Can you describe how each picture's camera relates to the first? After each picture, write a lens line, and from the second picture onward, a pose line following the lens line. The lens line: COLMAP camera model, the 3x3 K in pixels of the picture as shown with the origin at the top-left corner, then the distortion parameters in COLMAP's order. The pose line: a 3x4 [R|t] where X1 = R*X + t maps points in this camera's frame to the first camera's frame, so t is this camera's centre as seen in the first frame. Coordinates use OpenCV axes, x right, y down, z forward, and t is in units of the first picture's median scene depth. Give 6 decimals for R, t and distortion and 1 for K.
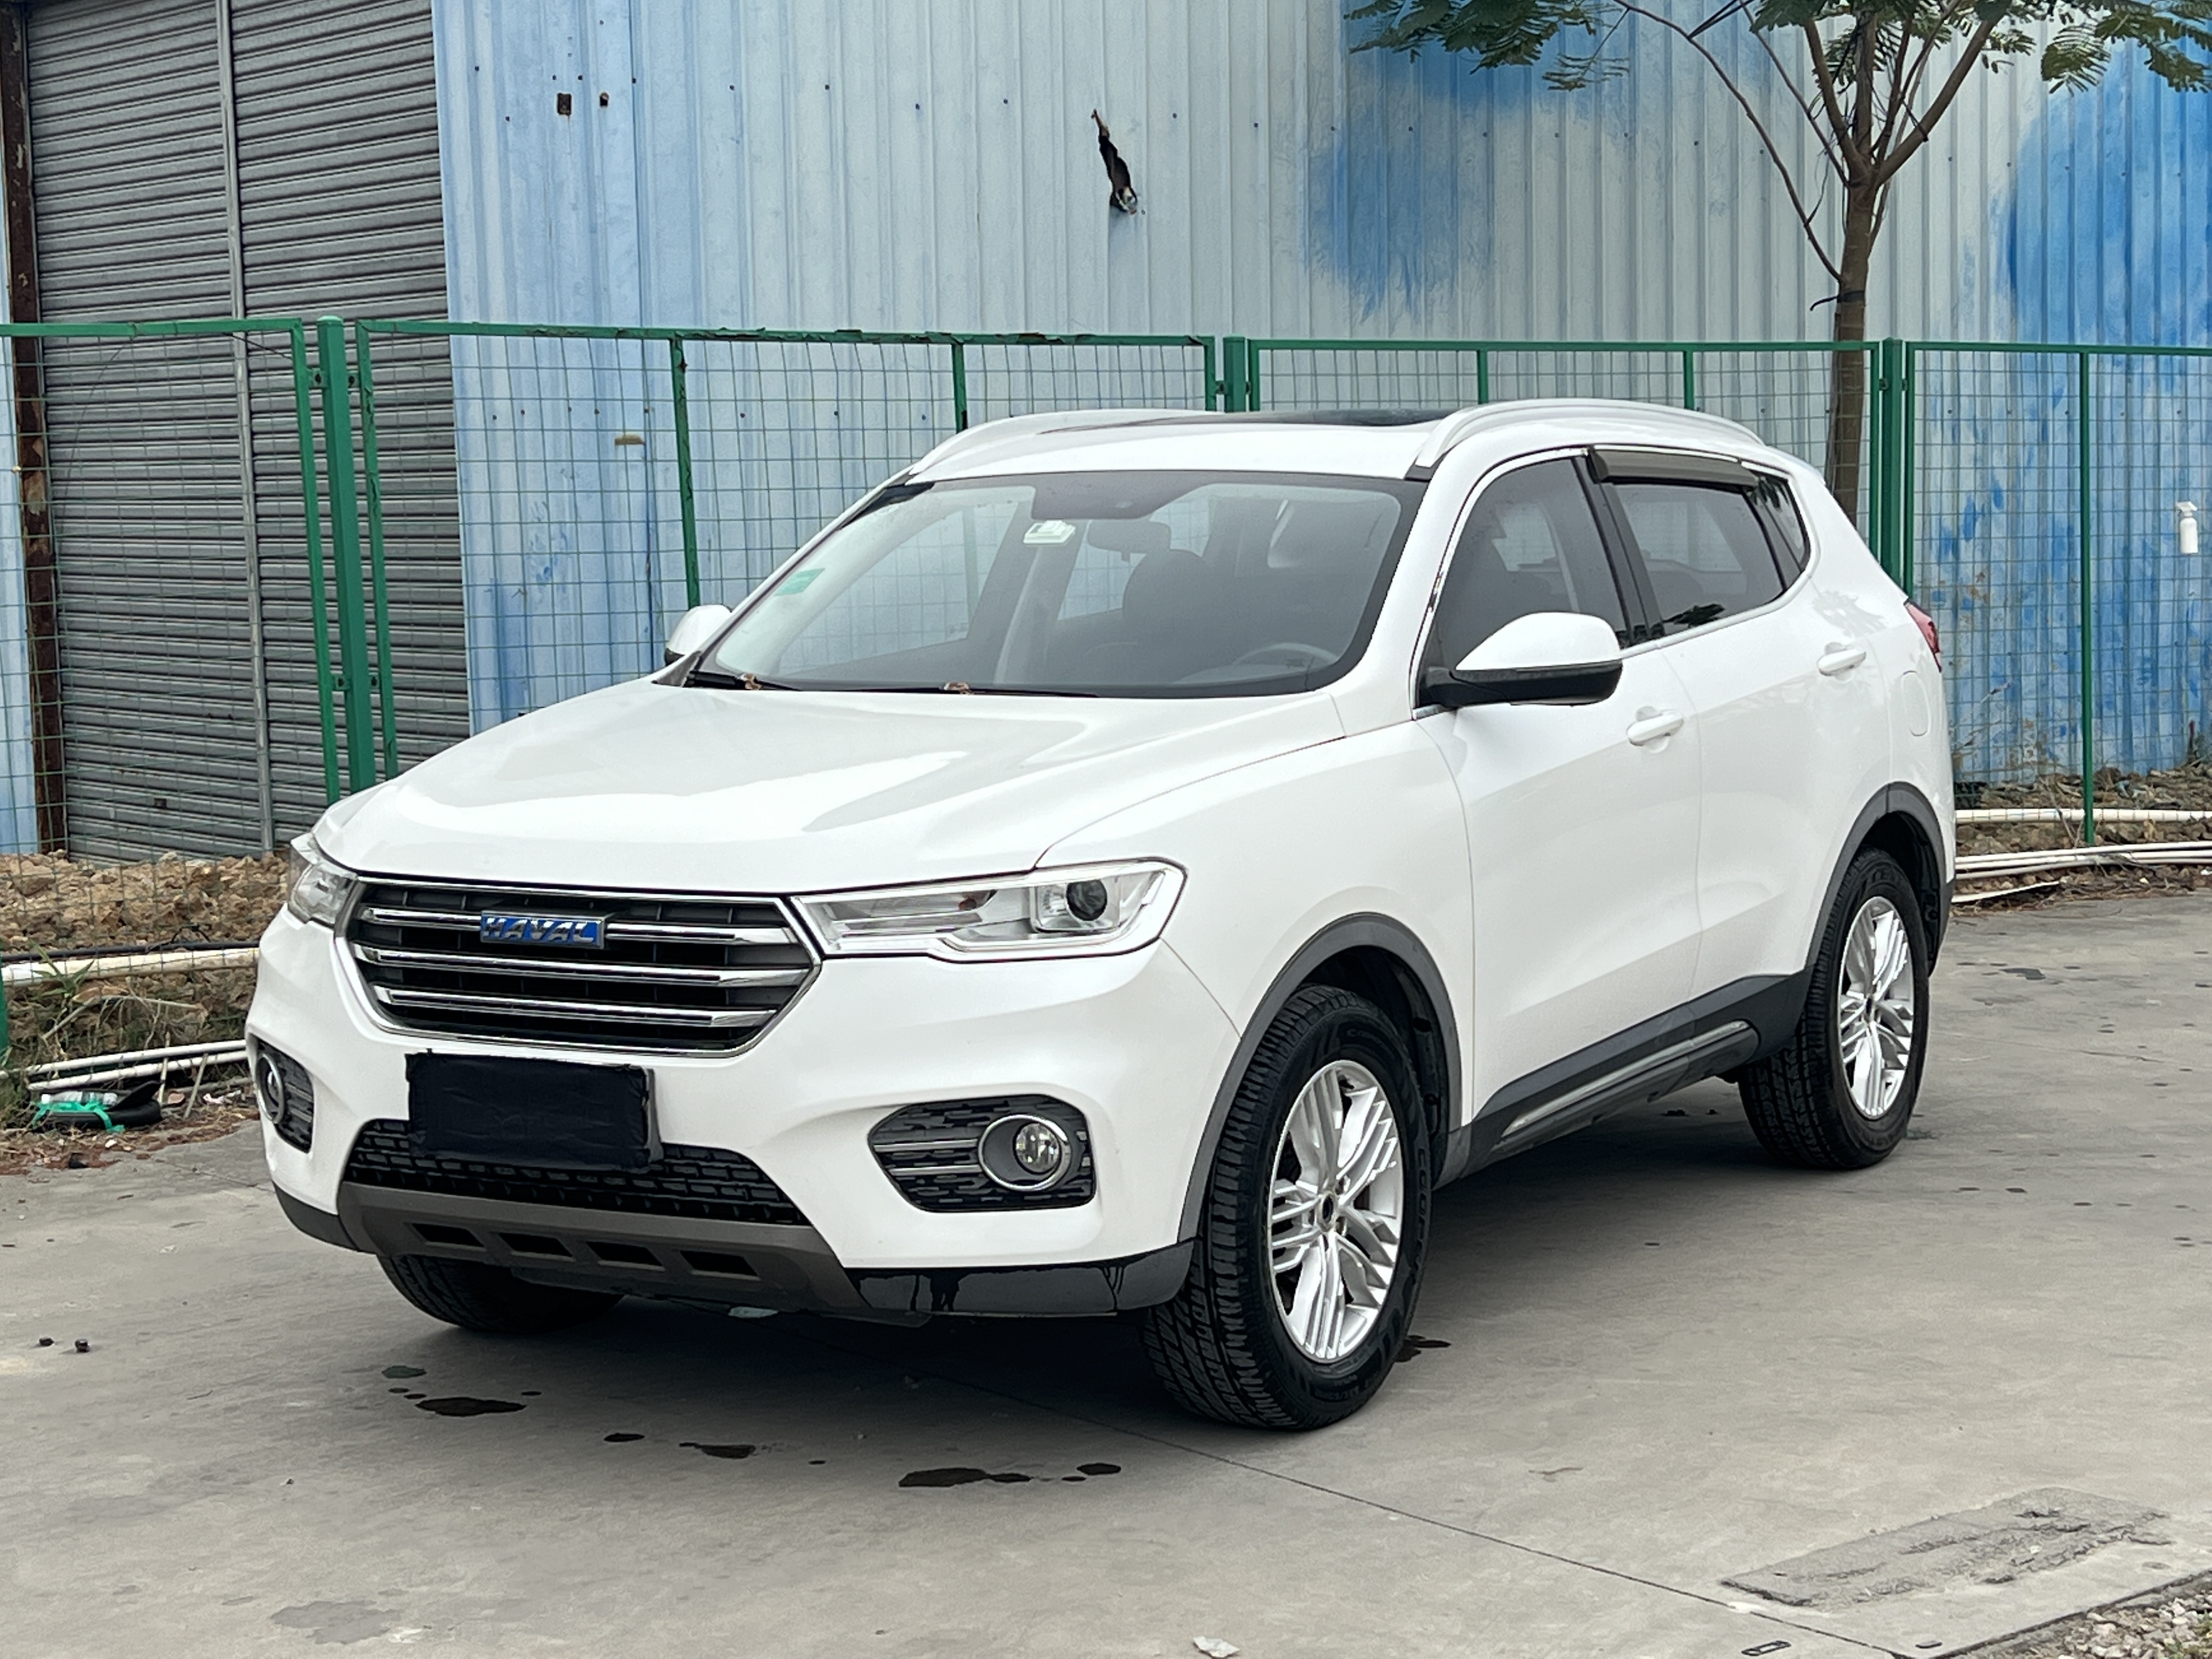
lens RADIAL K [[3756.9, 0, 1106.0], [0, 3756.9, 829.5], [0, 0, 1]] dist [0.227247, -0.831586]
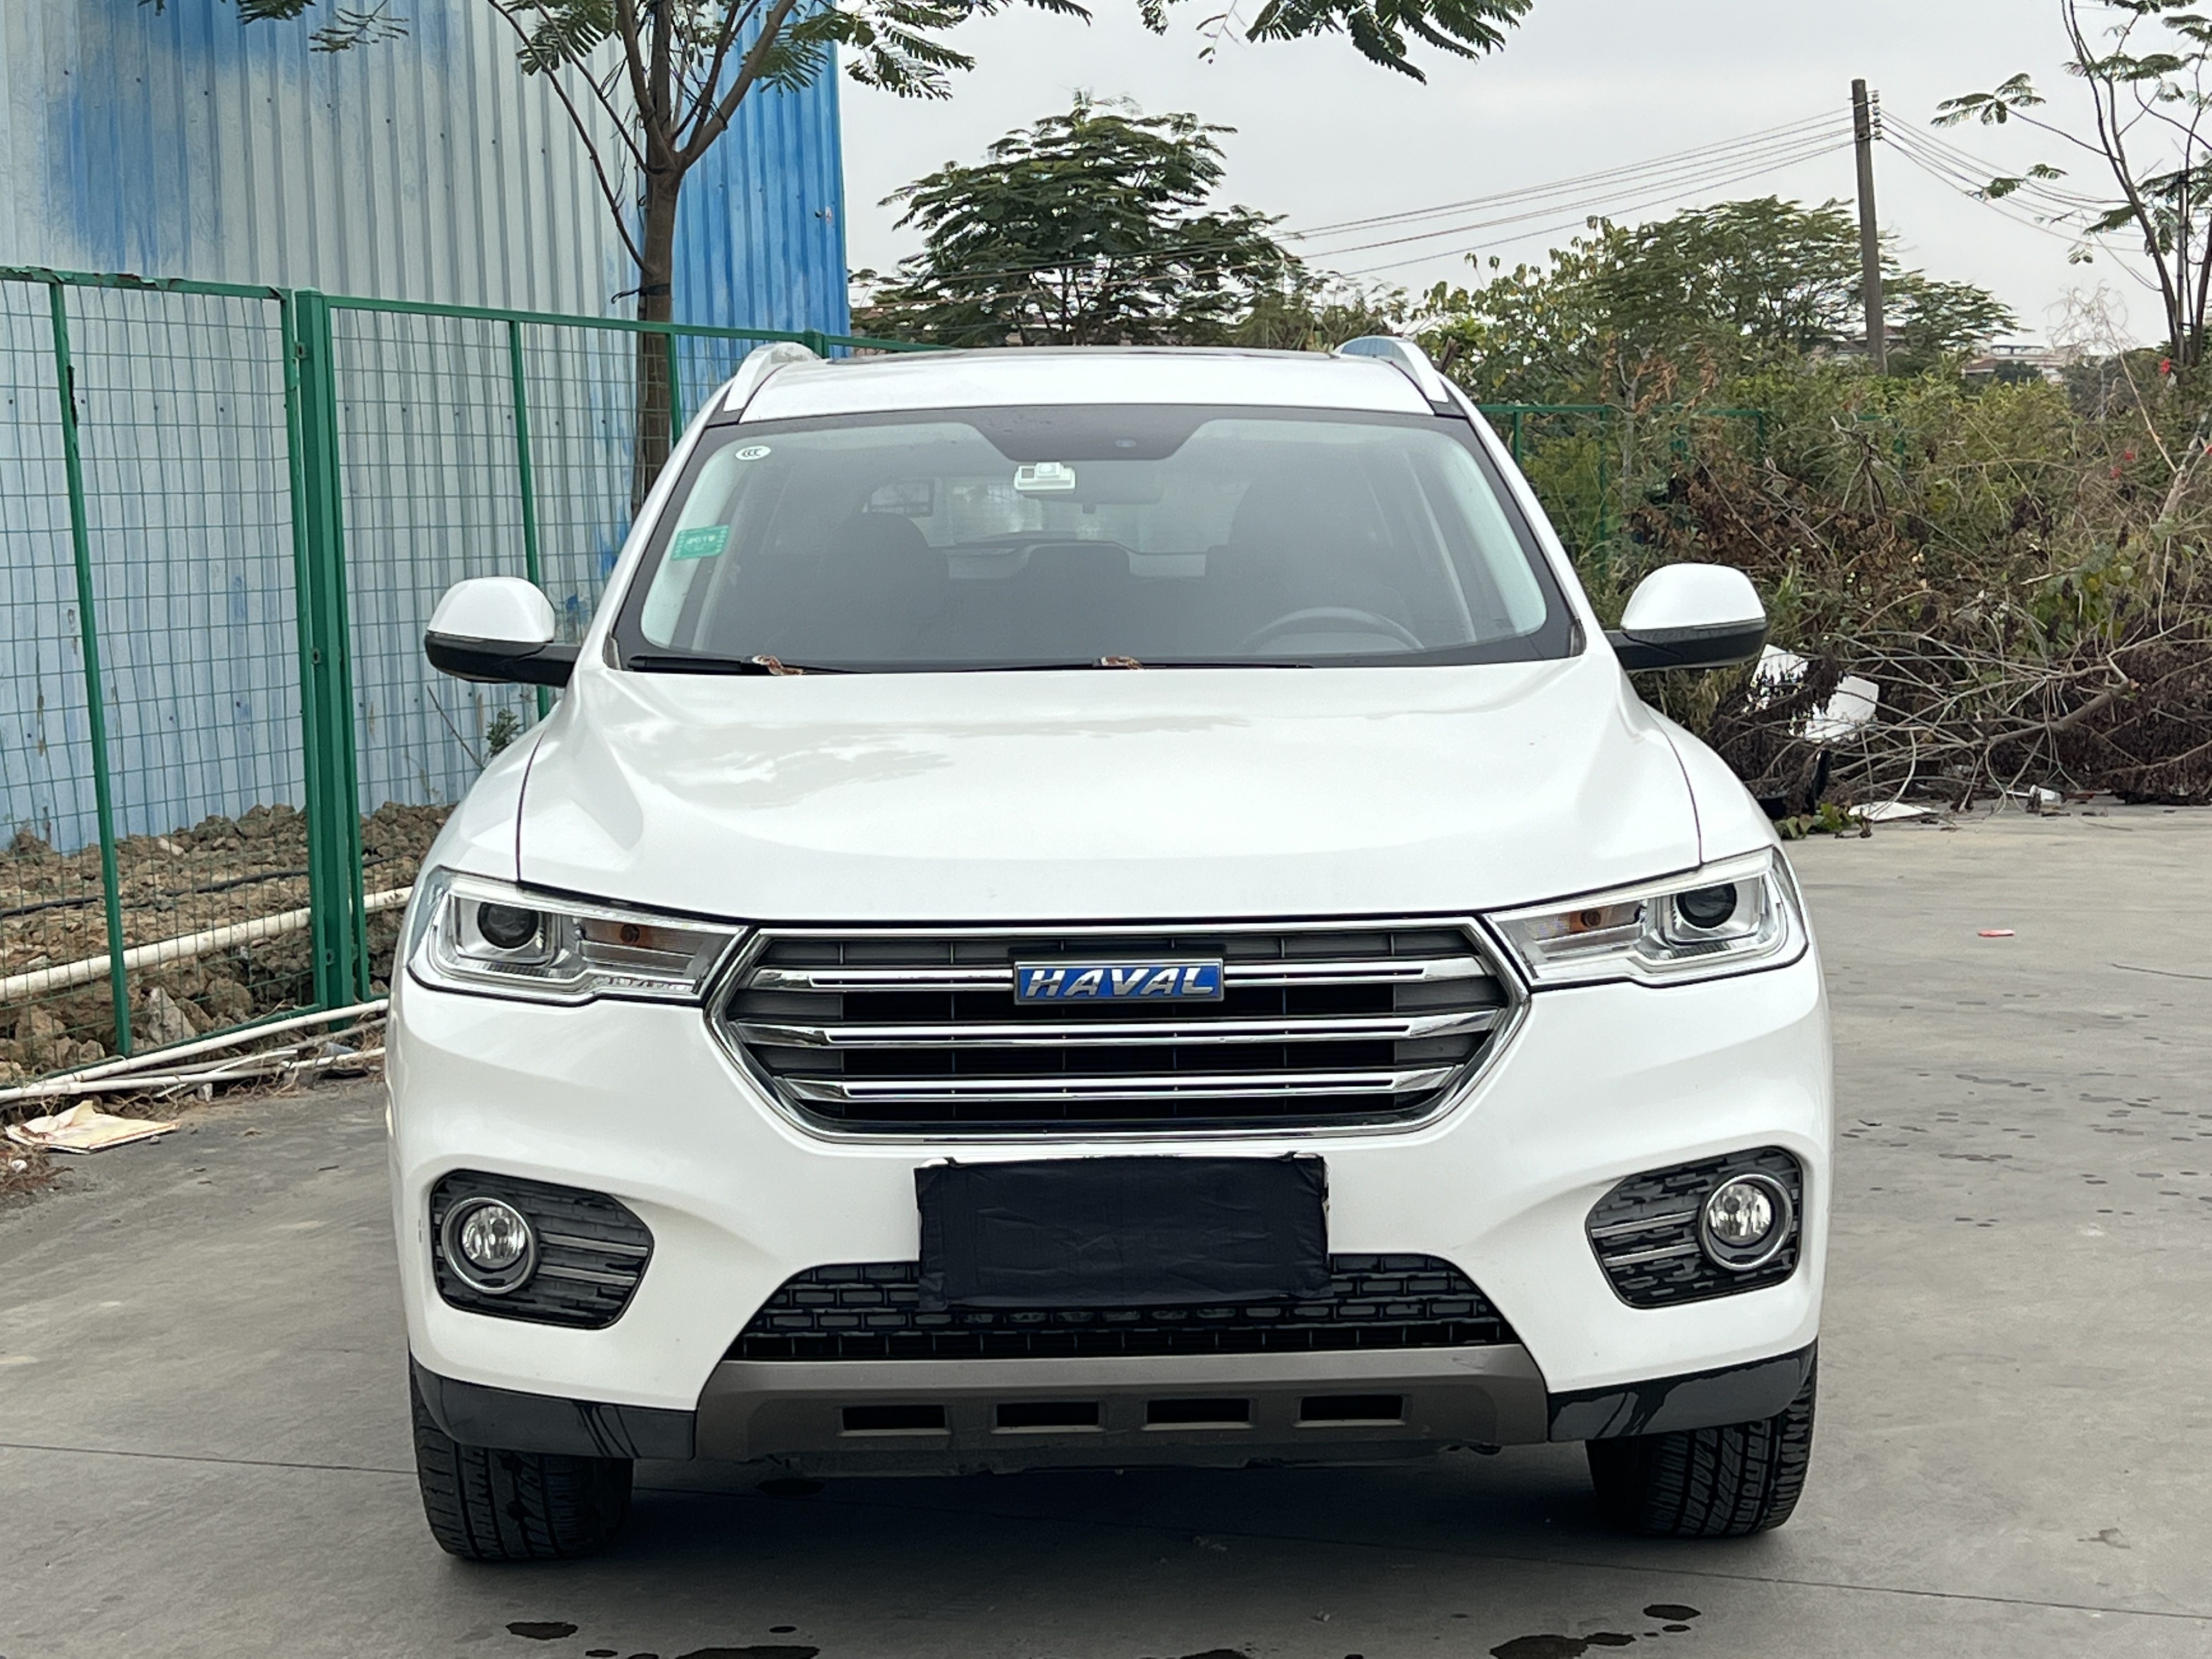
lens RADIAL K [[3756.9, 0, 1106.0], [0, 3756.9, 829.5], [0, 0, 1]] dist [0.227247, -0.831586]
pose [[0.857251, -0.042980, 0.513103, -0.518276], [0.049721, 0.998763, 0.000591, -0.003504], [-0.512493, 0.025006, 0.858327, 0.366919]]
